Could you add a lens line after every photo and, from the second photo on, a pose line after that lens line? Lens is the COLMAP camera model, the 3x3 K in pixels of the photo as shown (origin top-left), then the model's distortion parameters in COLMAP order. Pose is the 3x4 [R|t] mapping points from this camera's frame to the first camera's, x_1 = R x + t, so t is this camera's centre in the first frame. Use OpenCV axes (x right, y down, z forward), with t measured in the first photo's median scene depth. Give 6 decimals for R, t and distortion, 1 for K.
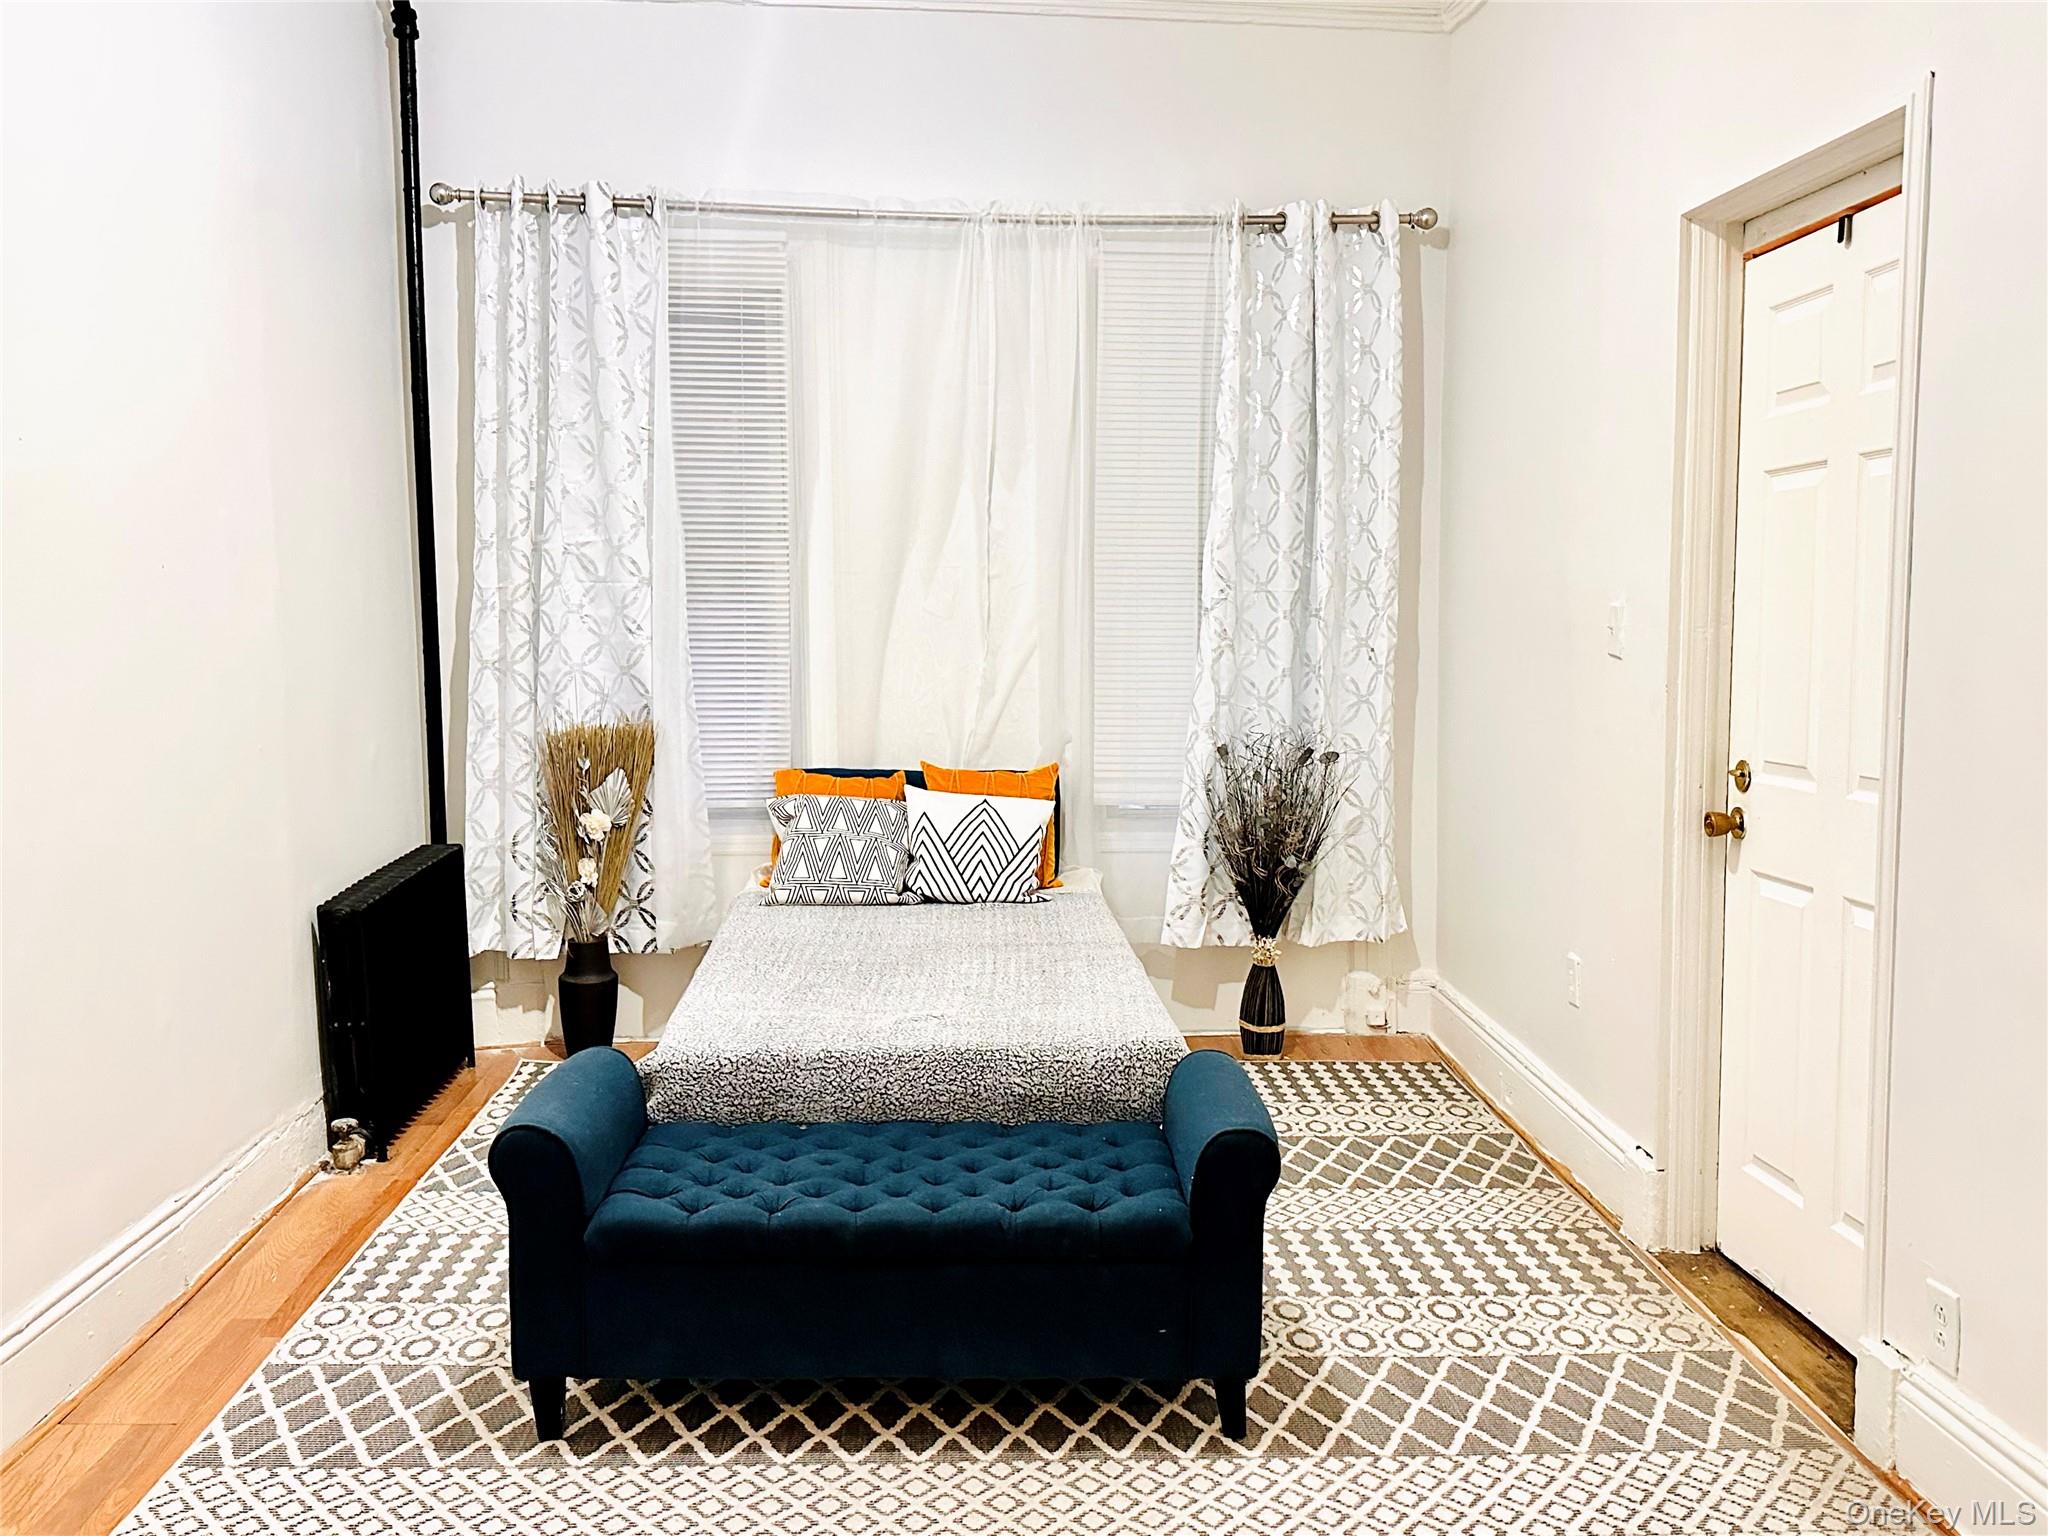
lens RADIAL K [[1784.7, 0, 1024.0], [0, 1784.7, 768.0], [0, 0, 1]] dist [0.148904, -0.331432]
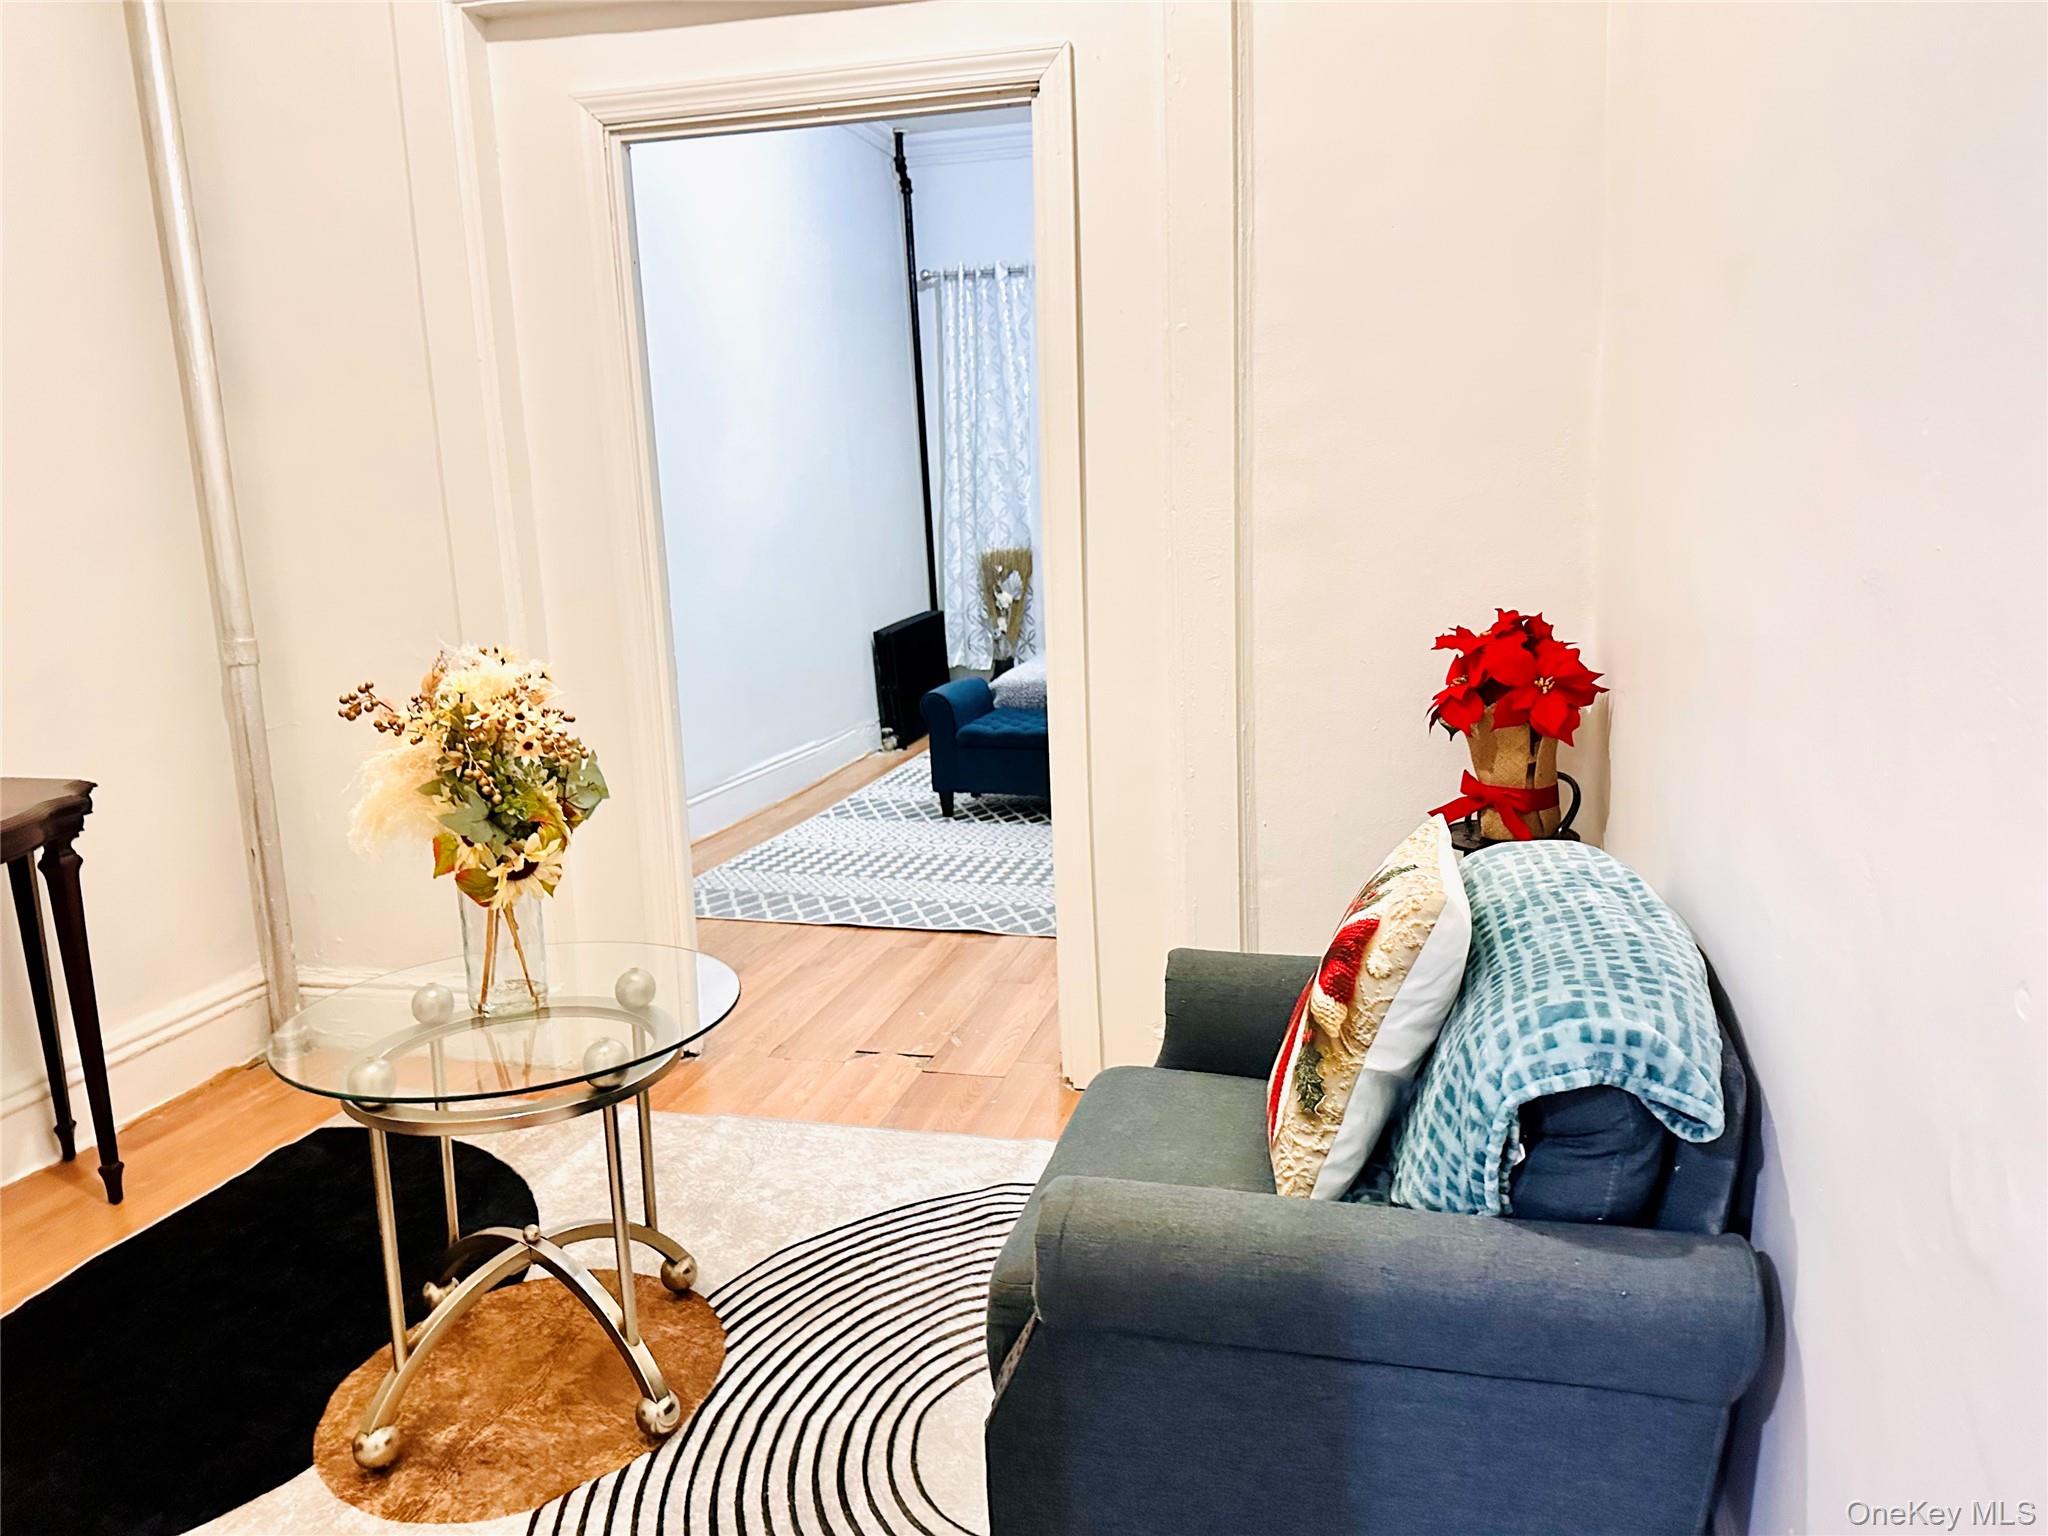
lens RADIAL K [[1459.4, 0, 1032.3], [0, 1459.4, 855.4], [0, 0, 1]] dist [0.045417, -0.032212]
pose [[0.951462, 0.031110, -0.306191, 0.348287], [0.015980, 0.988542, 0.150096, 0.081481], [0.307353, -0.147704, 0.940063, -0.653729]]
